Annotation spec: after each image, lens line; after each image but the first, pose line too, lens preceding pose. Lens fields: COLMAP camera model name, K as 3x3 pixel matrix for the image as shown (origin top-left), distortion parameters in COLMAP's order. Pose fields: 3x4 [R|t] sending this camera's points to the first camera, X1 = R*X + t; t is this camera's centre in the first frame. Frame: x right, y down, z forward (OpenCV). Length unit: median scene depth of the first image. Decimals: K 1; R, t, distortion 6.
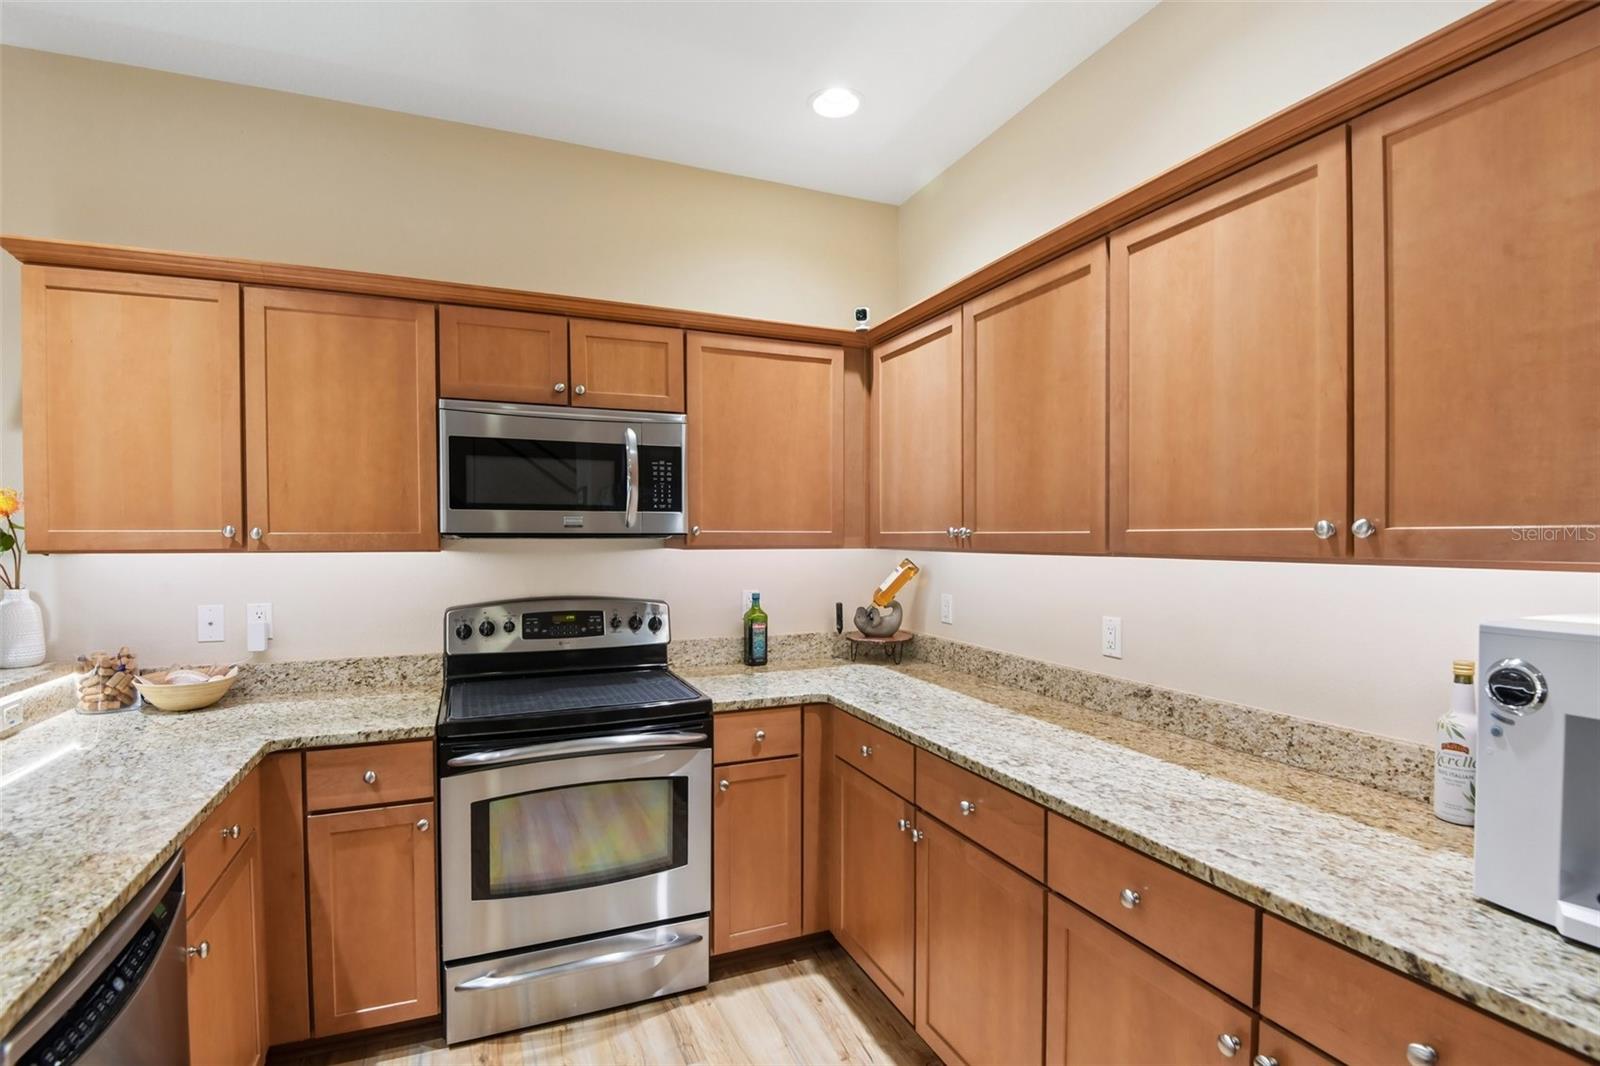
lens RADIAL K [[757.0, 0, 796.4], [0, 757.0, 553.5], [0, 0, 1]] dist [0.014426, -0.028372]
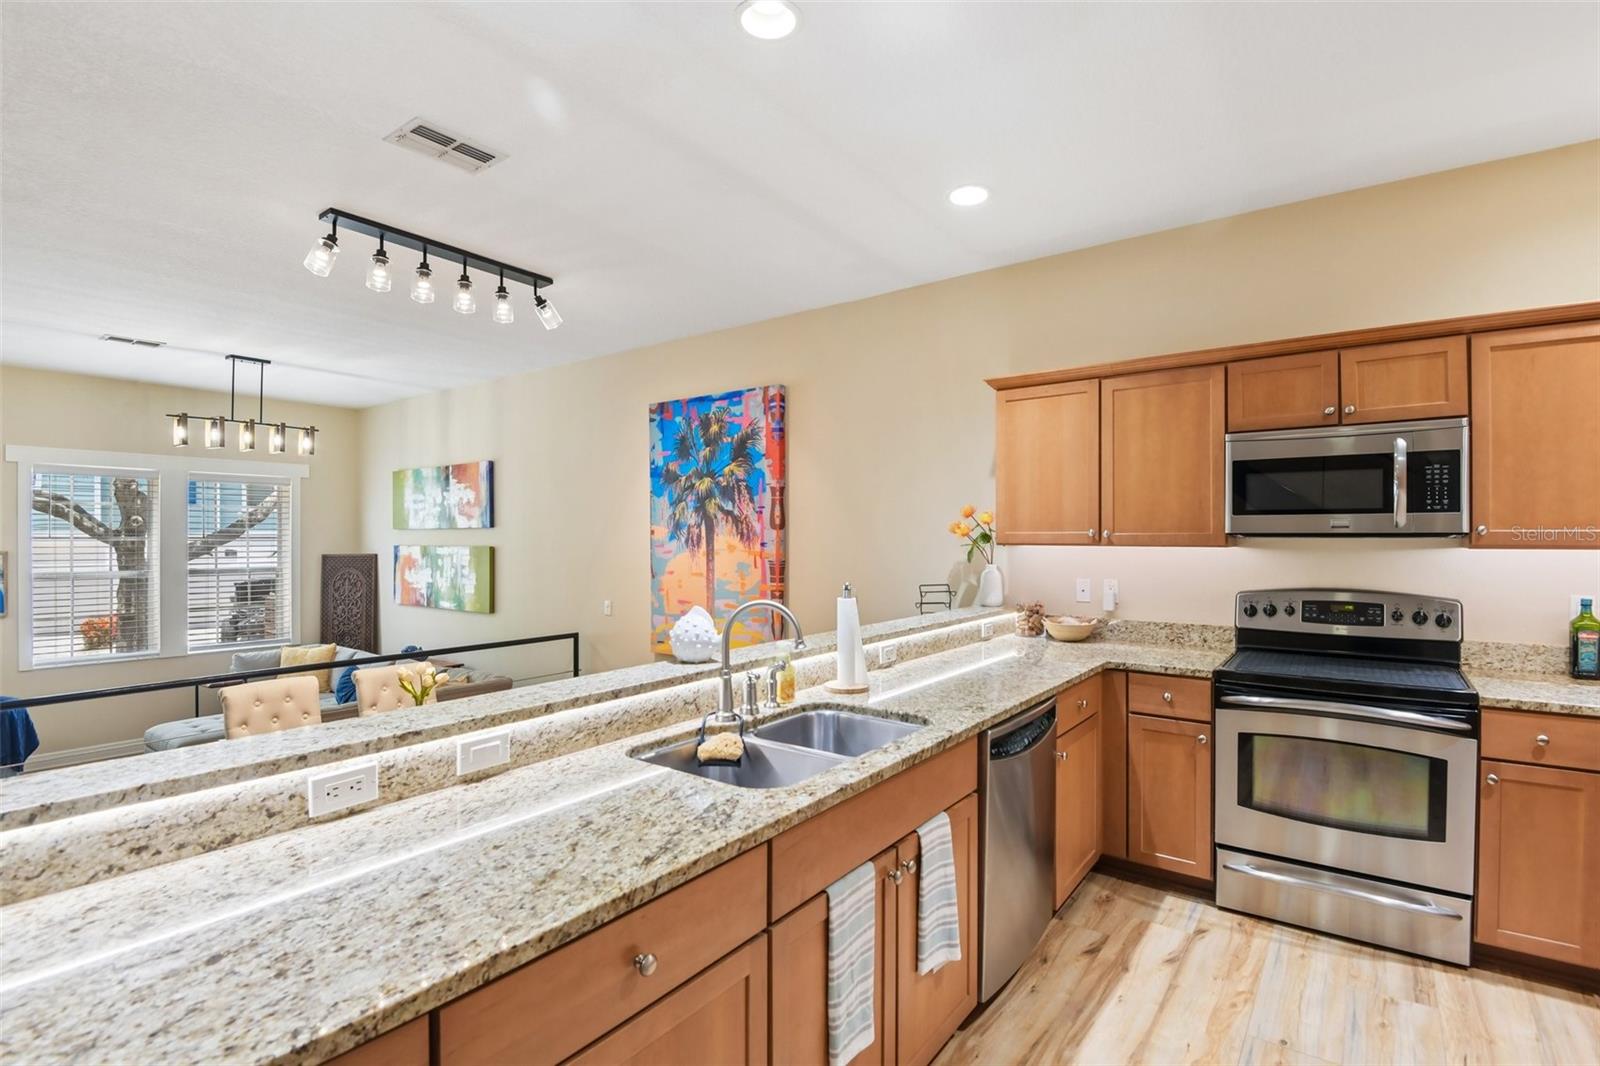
lens RADIAL K [[754.0, 0, 807.0], [0, 754.0, 535.8], [0, 0, 1]] dist [0.014205, -0.024960]
pose [[0.506711, -0.000456, -0.862116, 0.296828], [-0.020258, 0.999717, -0.012435, 0.008932], [0.861878, 0.023766, 0.506559, -0.305799]]
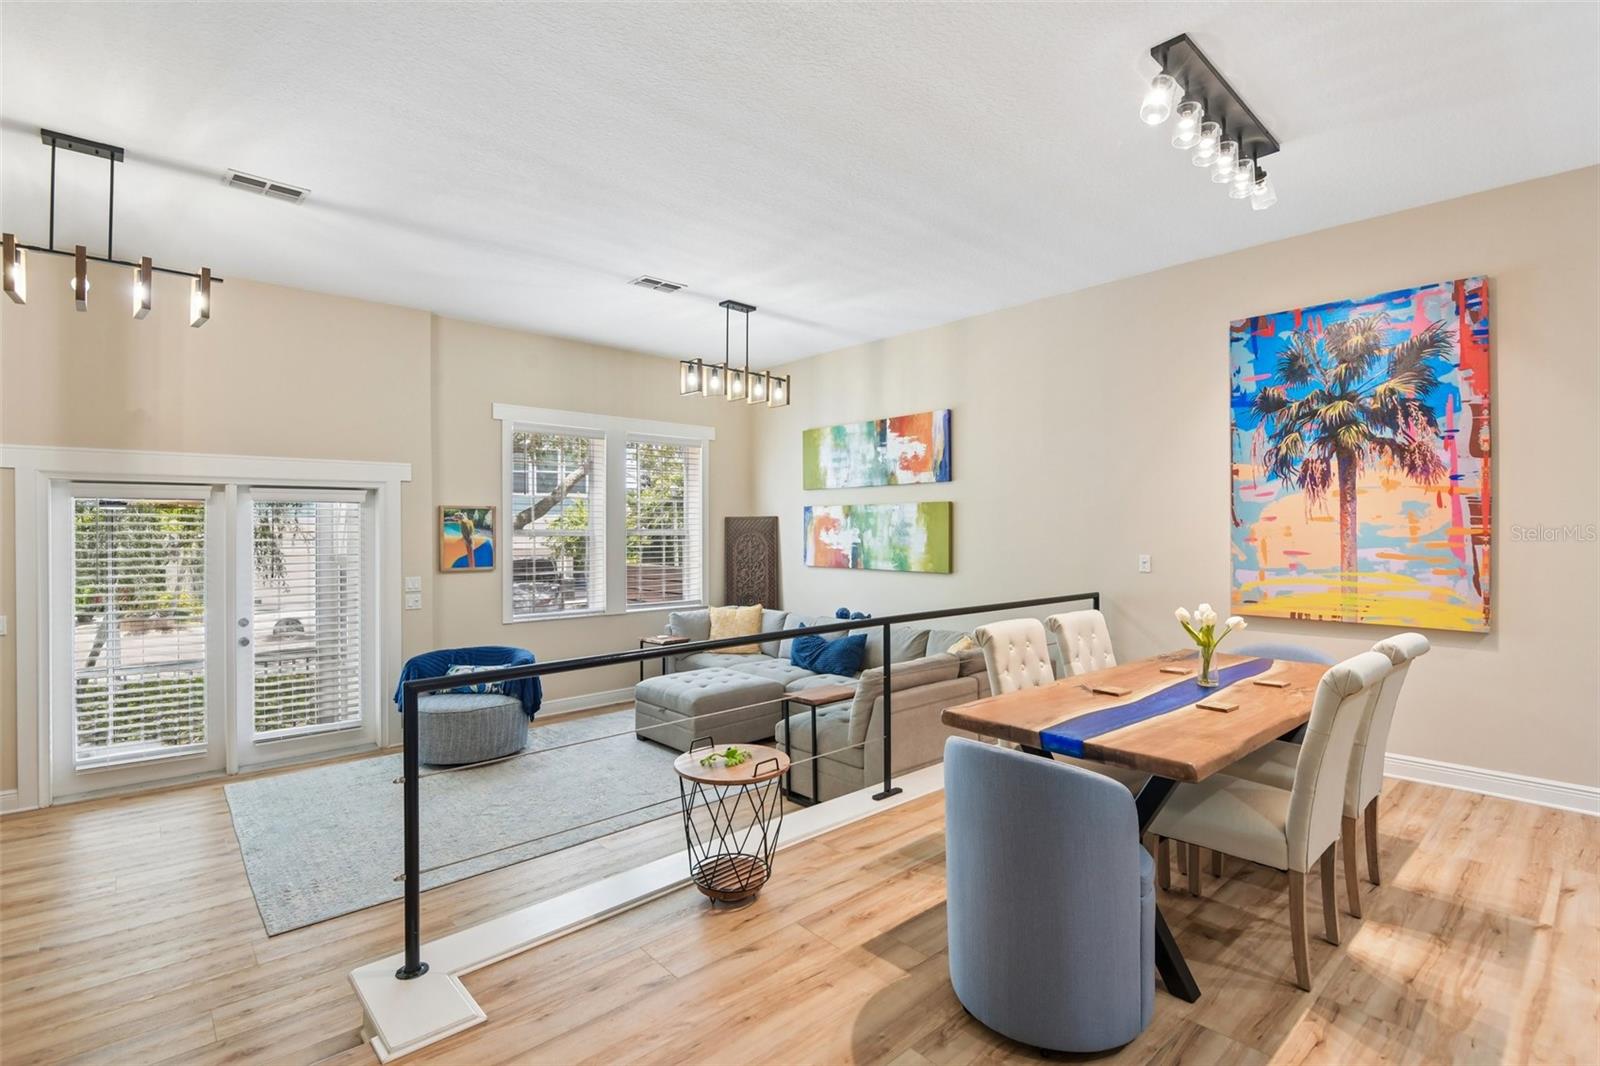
lens RADIAL K [[750.9, 0, 798.2], [0, 750.9, 524.6], [0, 0, 1]] dist [0.021108, -0.029985]
pose [[0.324138, -0.004174, -0.946000, -0.453581], [-0.020919, 0.999714, -0.011578, 0.161823], [0.945778, 0.023542, 0.323958, -1.250305]]
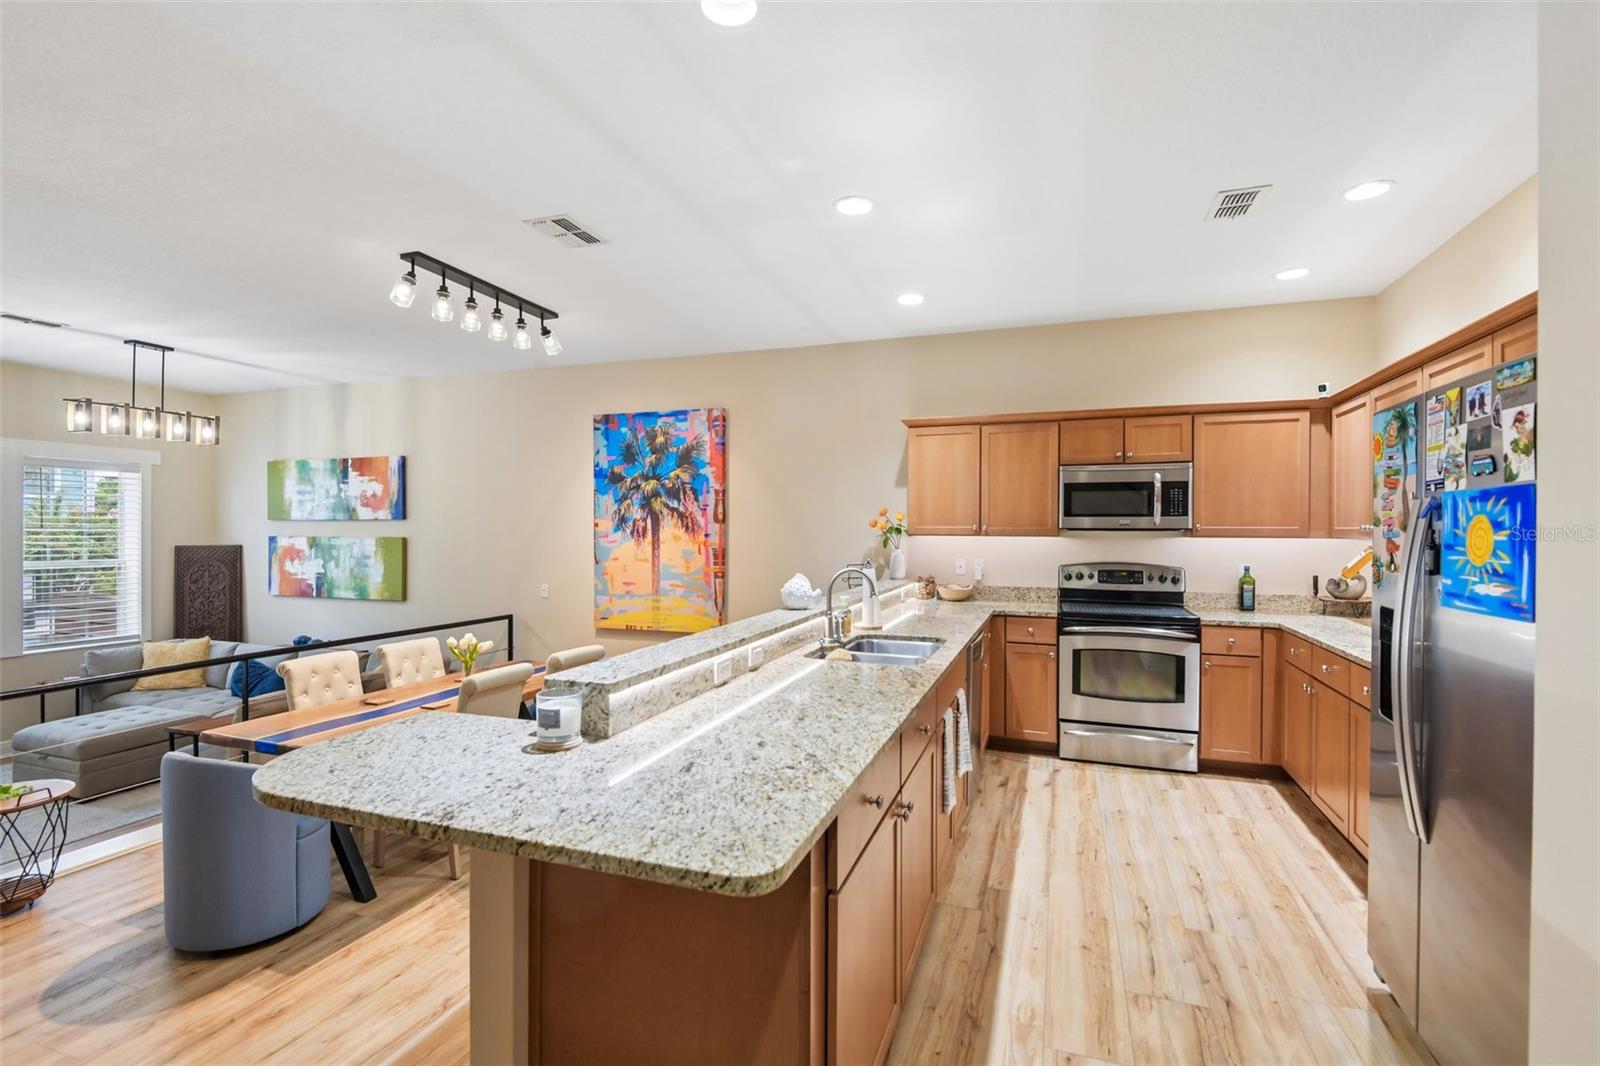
lens RADIAL K [[720.8, 0, 805.1], [0, 720.8, 533.3], [0, 0, 1]] dist [0.033371, -0.026312]
pose [[0.738662, 0.006317, -0.674047, 0.363068], [-0.019949, 0.999723, -0.012492, 0.026612], [0.673781, 0.022674, 0.738583, -0.952791]]
